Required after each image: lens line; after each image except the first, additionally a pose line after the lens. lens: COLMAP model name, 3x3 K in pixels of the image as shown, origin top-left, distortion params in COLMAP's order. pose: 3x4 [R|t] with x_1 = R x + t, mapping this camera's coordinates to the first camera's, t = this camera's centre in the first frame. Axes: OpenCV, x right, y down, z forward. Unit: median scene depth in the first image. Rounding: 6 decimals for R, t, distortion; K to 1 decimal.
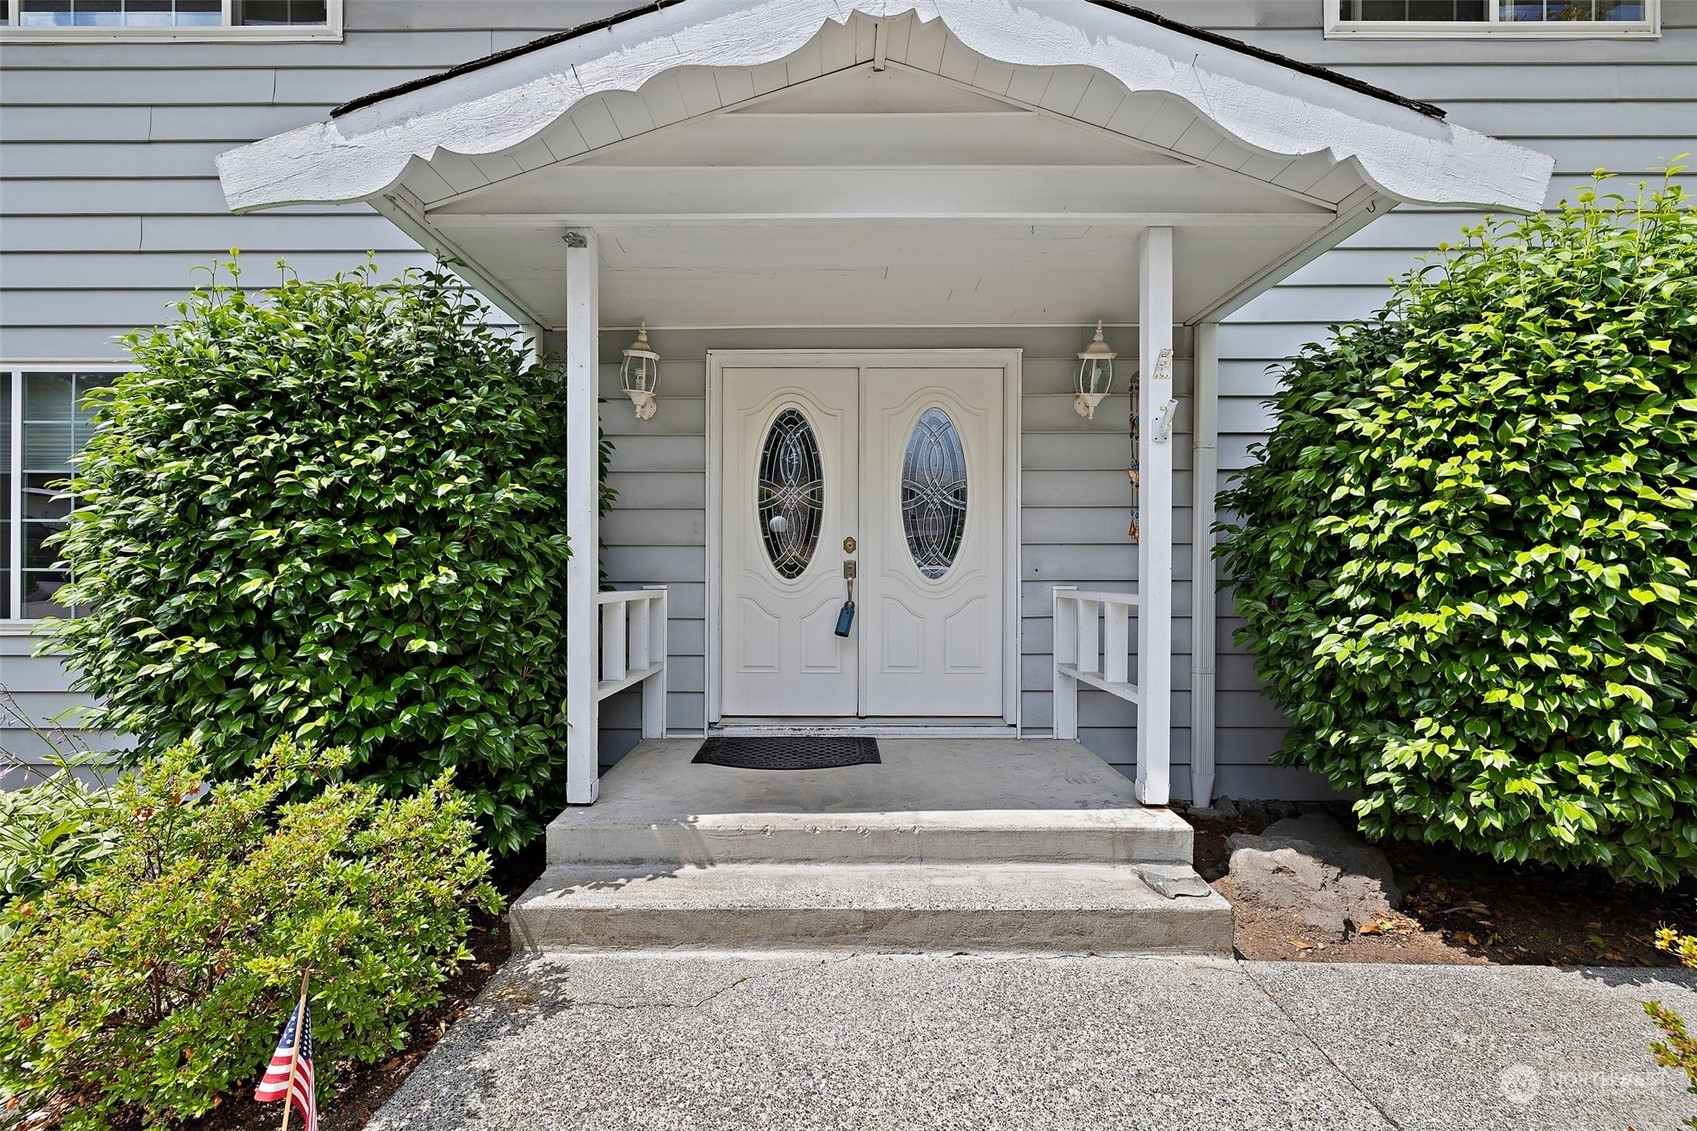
lens RADIAL K [[775.2, 0, 848.5], [0, 775.2, 565.5], [0, 0, 1]] dist [-0.000608, -0.000088]
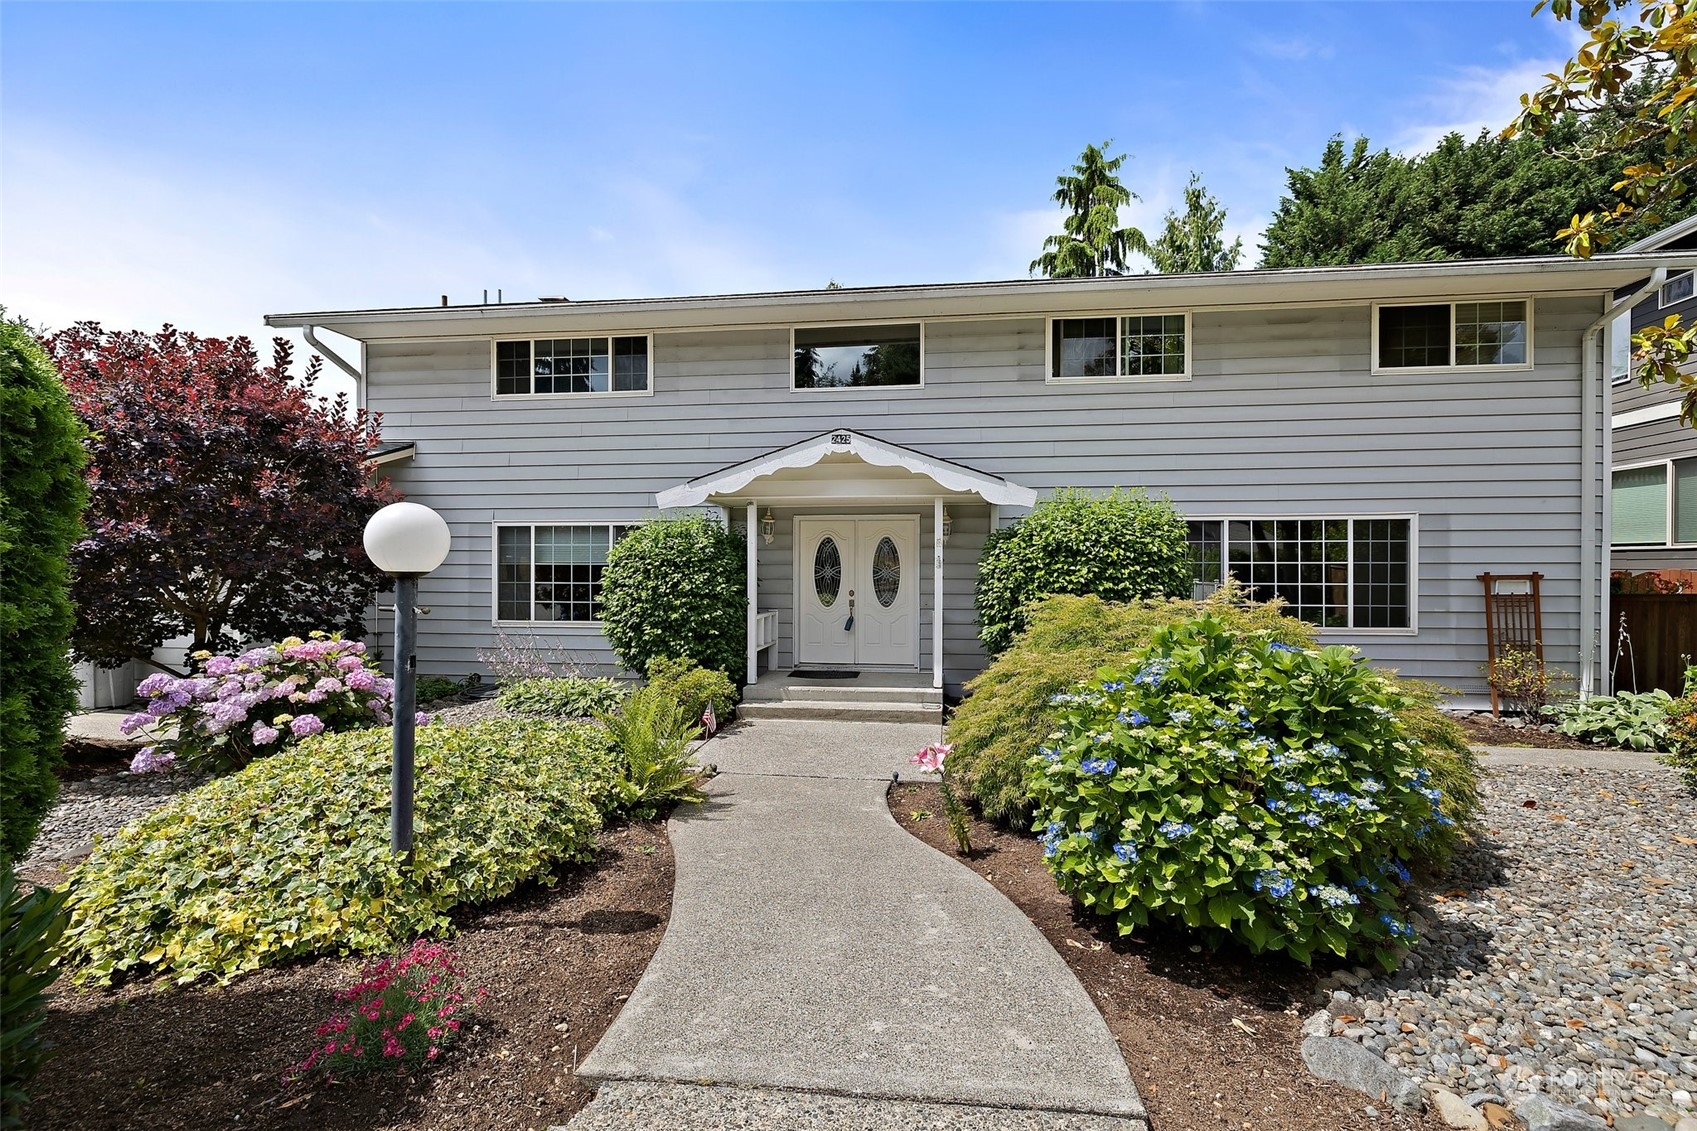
lens RADIAL K [[714.7, 0, 848.5], [0, 714.7, 565.5], [0, 0, 1]] dist [0.000489, 0.000053]
pose [[0.992724, 0.000352, -0.120409, 0.393247], [-0.000138, 0.999998, 0.001785, -0.175635], [0.120410, -0.001755, 0.992723, -1.838158]]
